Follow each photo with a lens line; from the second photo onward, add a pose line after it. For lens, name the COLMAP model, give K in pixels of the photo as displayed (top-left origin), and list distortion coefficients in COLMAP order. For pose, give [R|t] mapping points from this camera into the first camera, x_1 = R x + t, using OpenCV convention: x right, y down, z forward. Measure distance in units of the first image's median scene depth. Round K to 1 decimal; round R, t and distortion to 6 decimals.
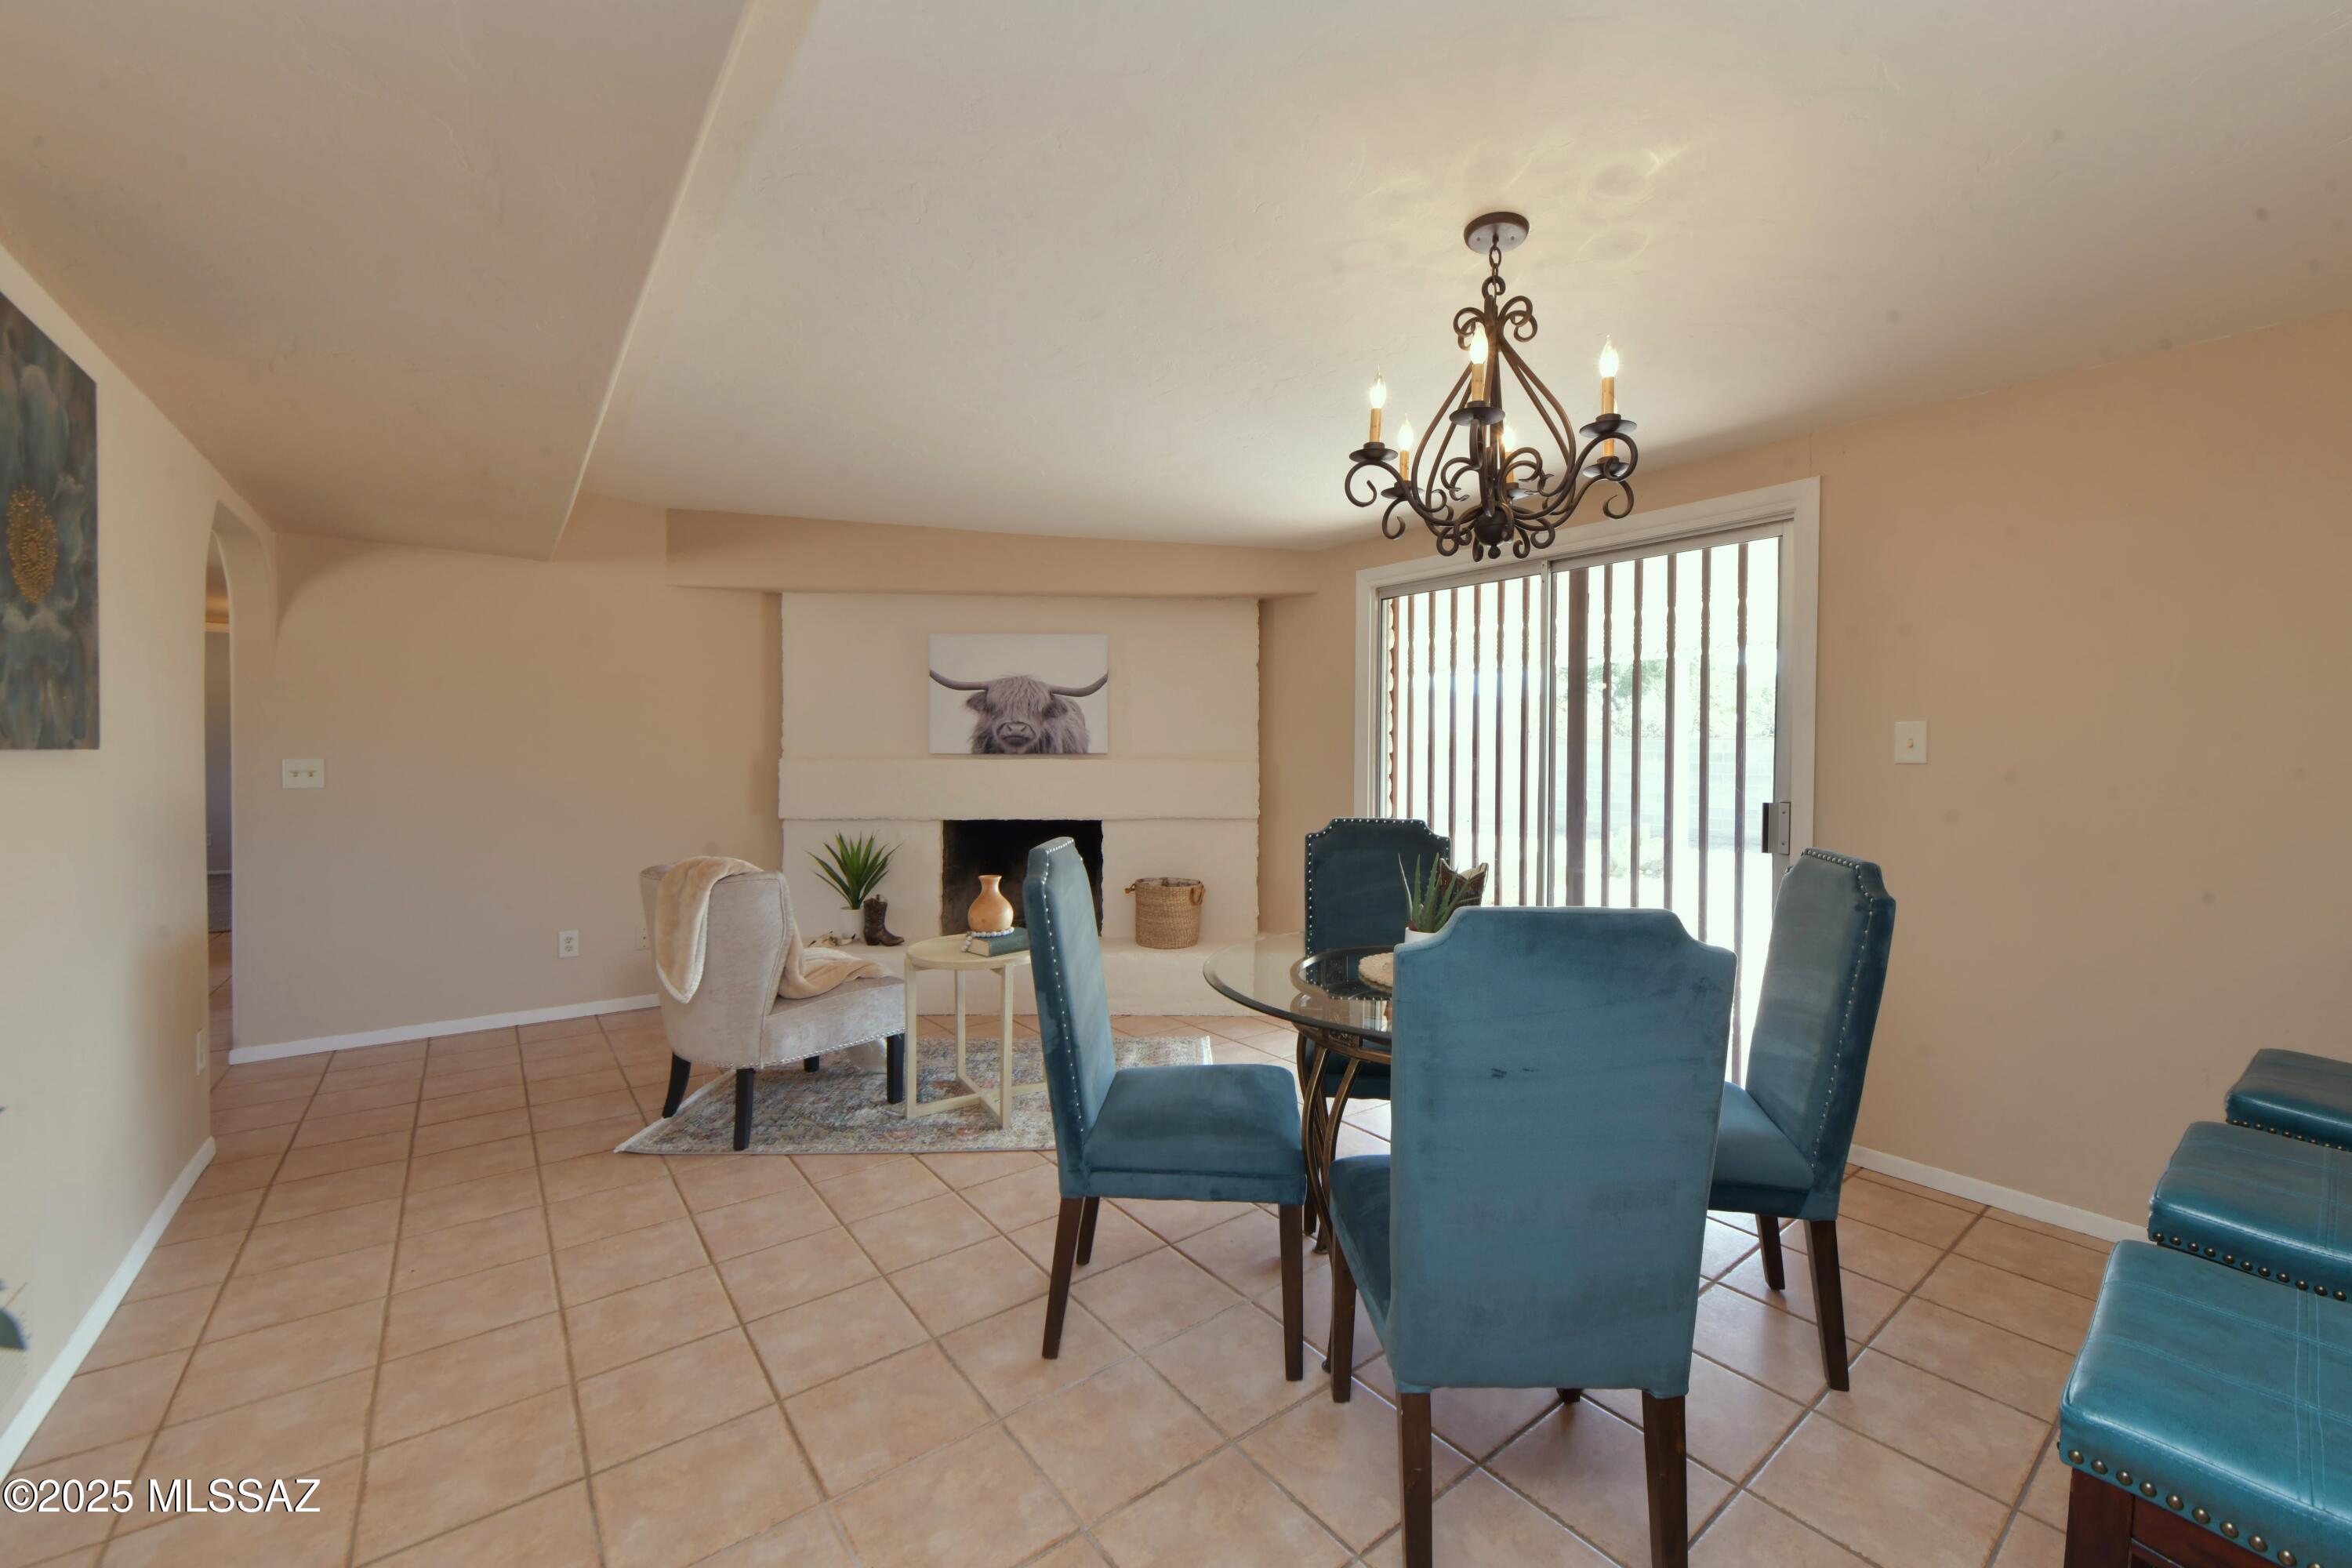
lens RADIAL K [[935.4, 0, 1194.0], [0, 935.4, 764.3], [0, 0, 1]] dist [-0.000013, -0.001091]
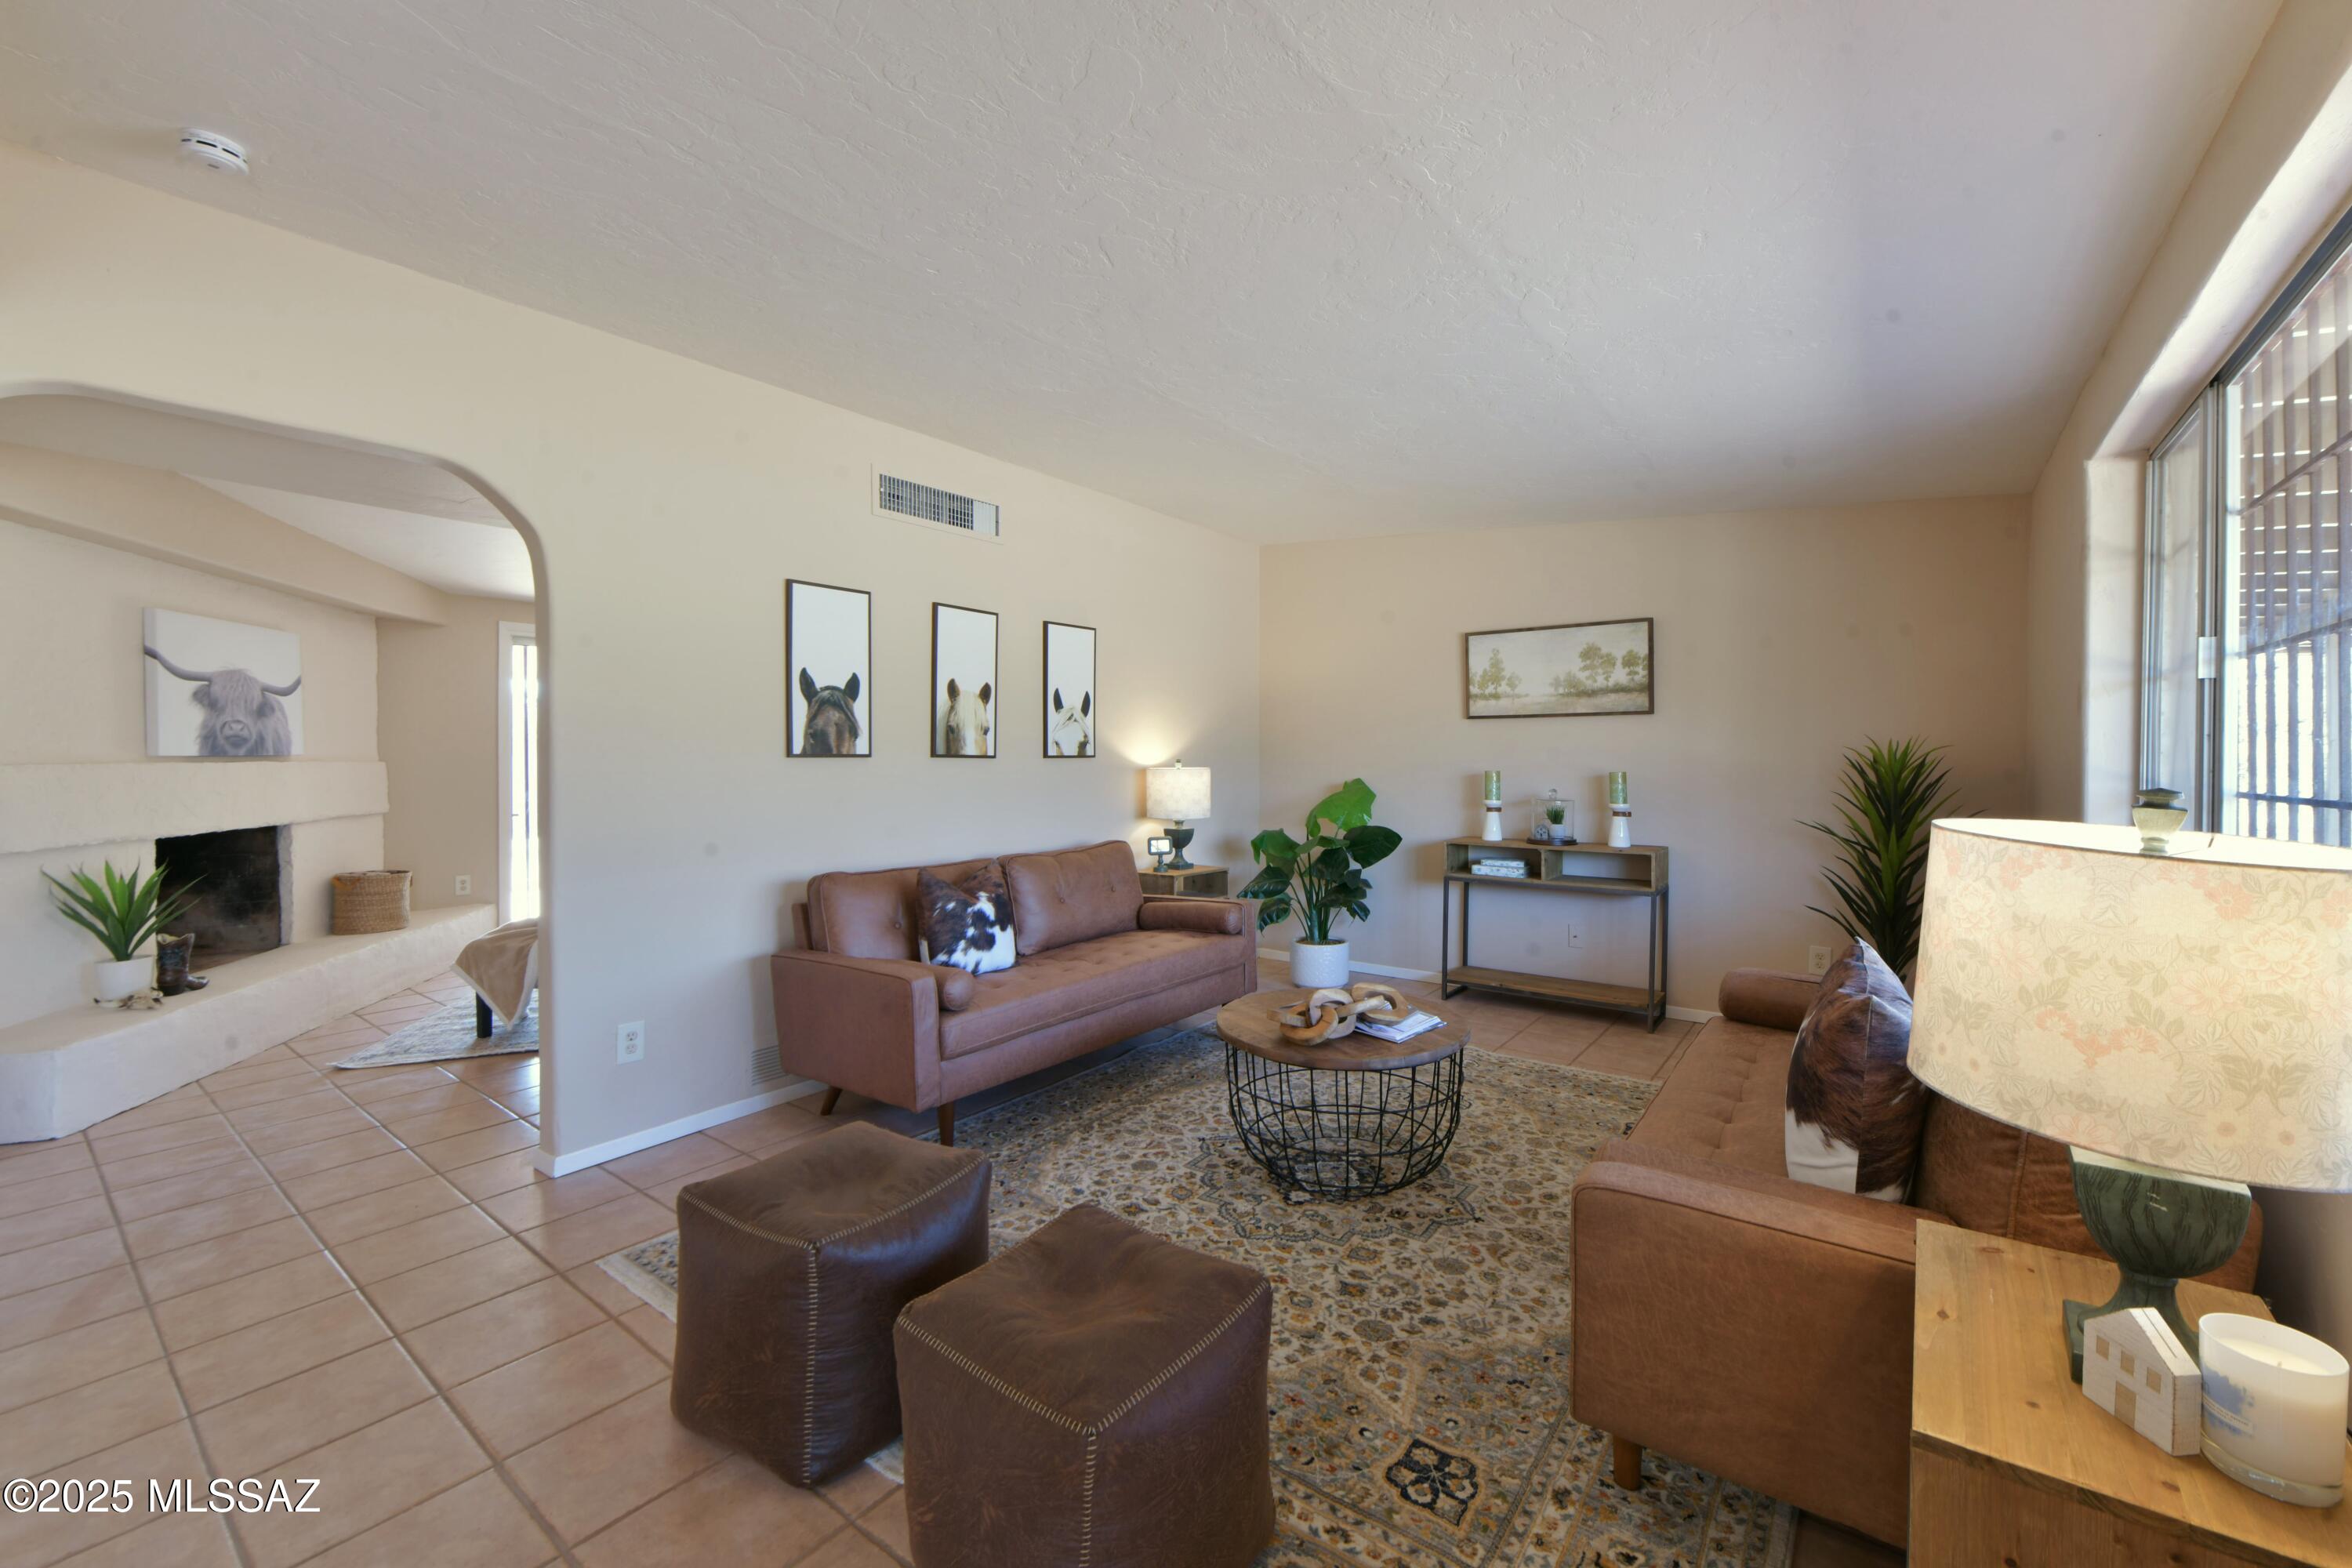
lens RADIAL K [[935.4, 0, 1215.7], [0, 935.4, 761.9], [0, 0, 1]] dist [-0.000013, -0.001091]
pose [[-0.271455, -0.010047, 0.962399, -2.166880], [0.010573, 0.999854, 0.013420, -0.012822], [-0.962393, 0.013818, -0.271309, 0.565210]]
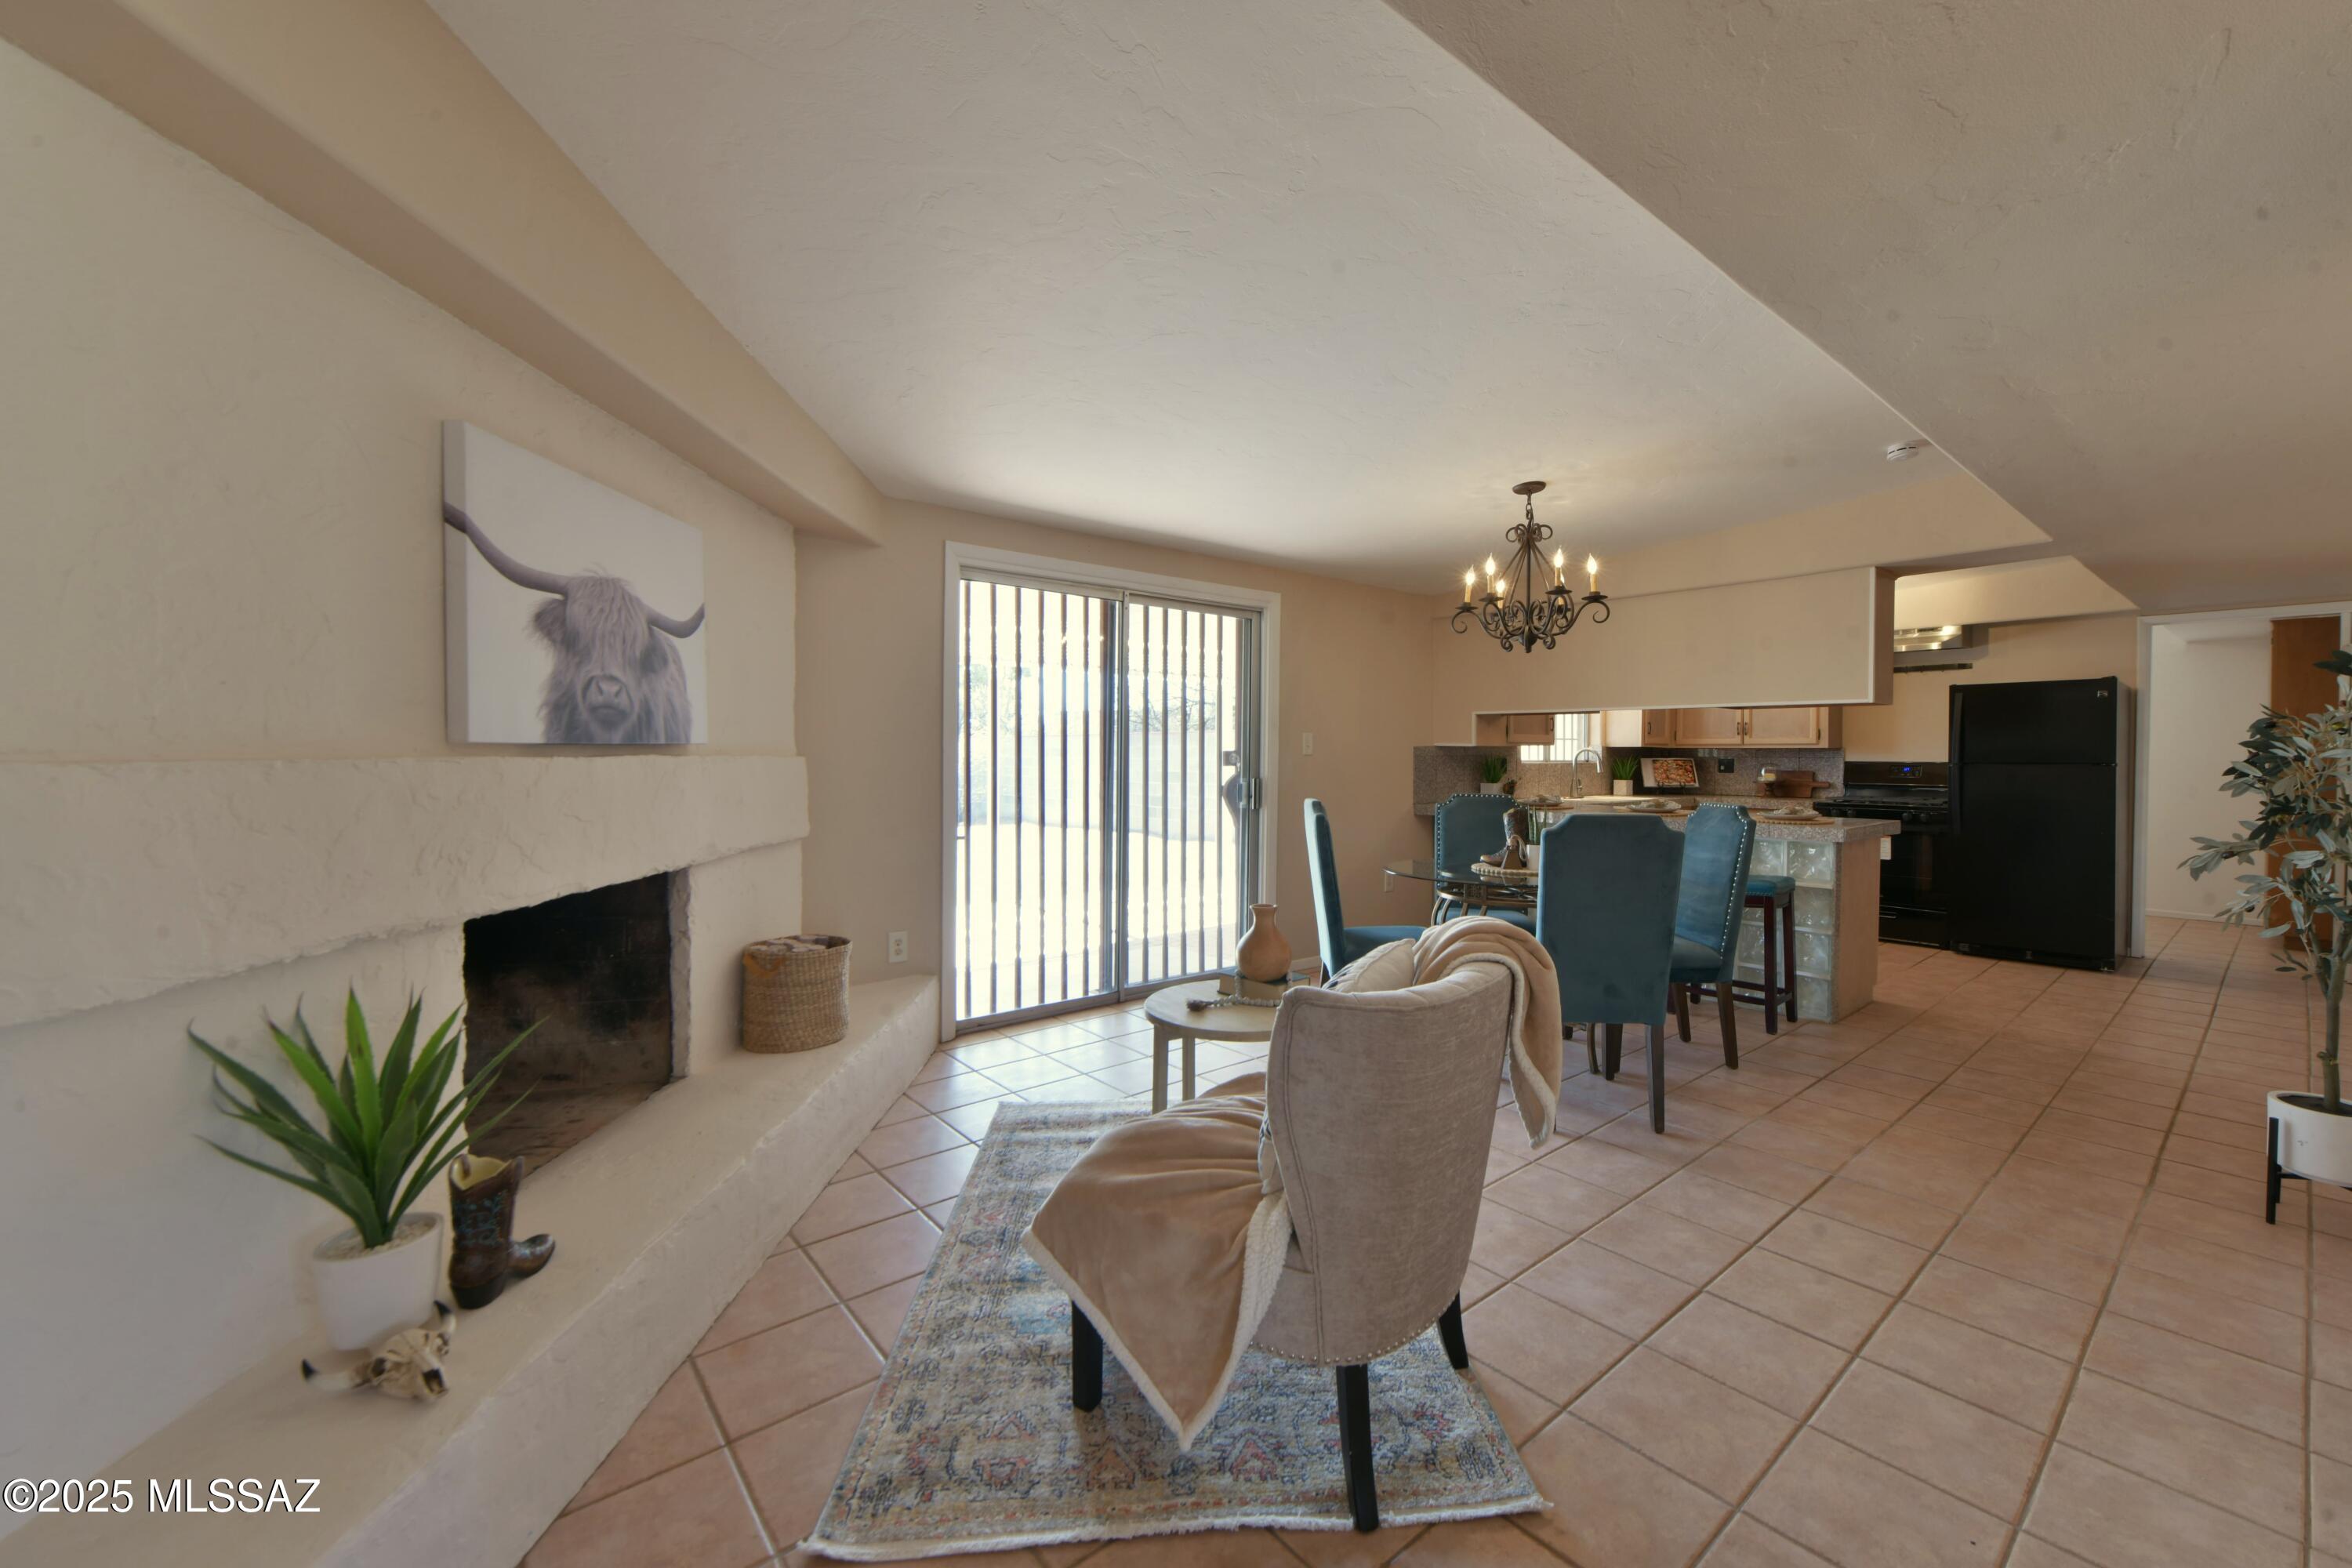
lens RADIAL K [[935.4, 0, 1229.4], [0, 935.4, 771.1], [0, 0, 1]] dist [-0.000013, -0.001091]
pose [[-0.053111, -0.024196, 0.998295, -1.111596], [0.002495, 0.999700, 0.024363, -0.014512], [-0.998585, 0.003785, -0.053035, 1.191173]]
